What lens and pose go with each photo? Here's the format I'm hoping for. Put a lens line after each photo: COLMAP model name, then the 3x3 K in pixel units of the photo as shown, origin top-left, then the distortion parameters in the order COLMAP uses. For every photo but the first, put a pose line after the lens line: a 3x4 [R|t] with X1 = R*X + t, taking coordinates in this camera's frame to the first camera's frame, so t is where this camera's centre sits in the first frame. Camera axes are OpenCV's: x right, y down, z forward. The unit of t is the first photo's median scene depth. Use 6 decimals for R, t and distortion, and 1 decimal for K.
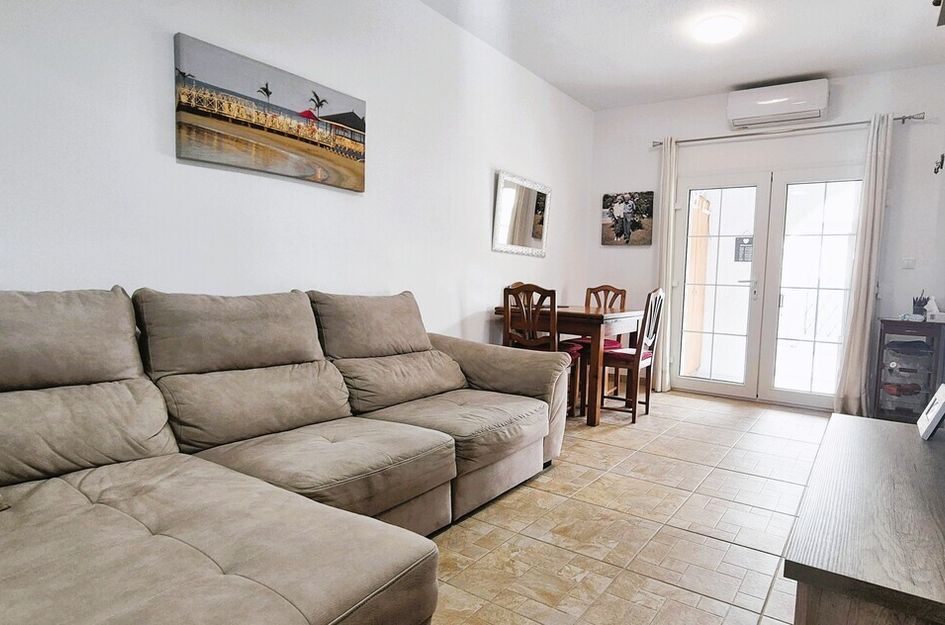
lens RADIAL K [[565.0, 0, 500.4], [0, 565.0, 314.7], [0, 0, 1]] dist [0.004261, -0.000527]
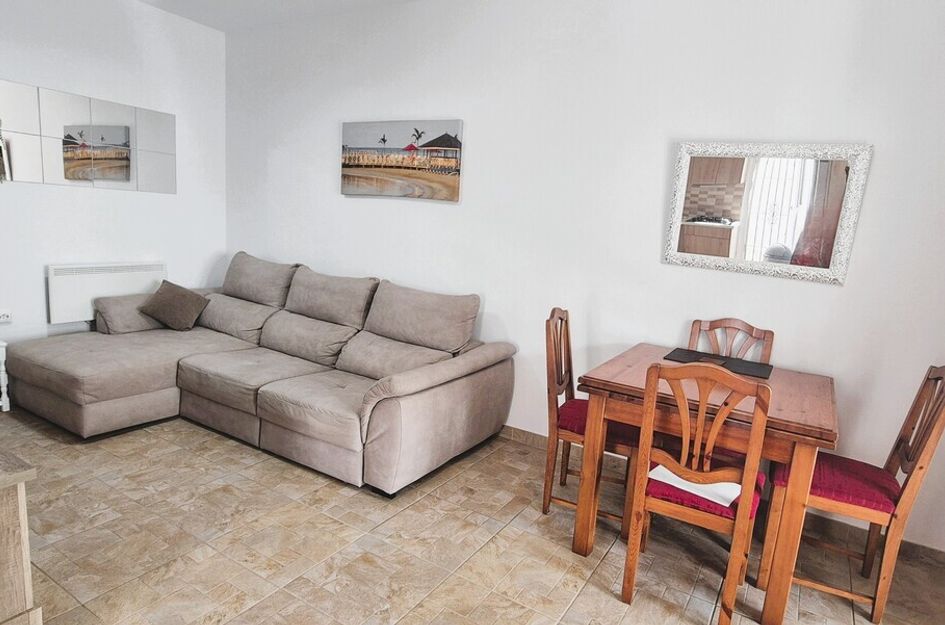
lens RADIAL K [[565.0, 0, 476.5], [0, 565.0, 309.0], [0, 0, 1]] dist [0.004261, -0.000527]
pose [[0.050605, 0.129234, -0.990322, 1.013772], [-0.133932, 0.983514, 0.121501, -0.165169], [0.989698, 0.126487, 0.067079, 1.109949]]
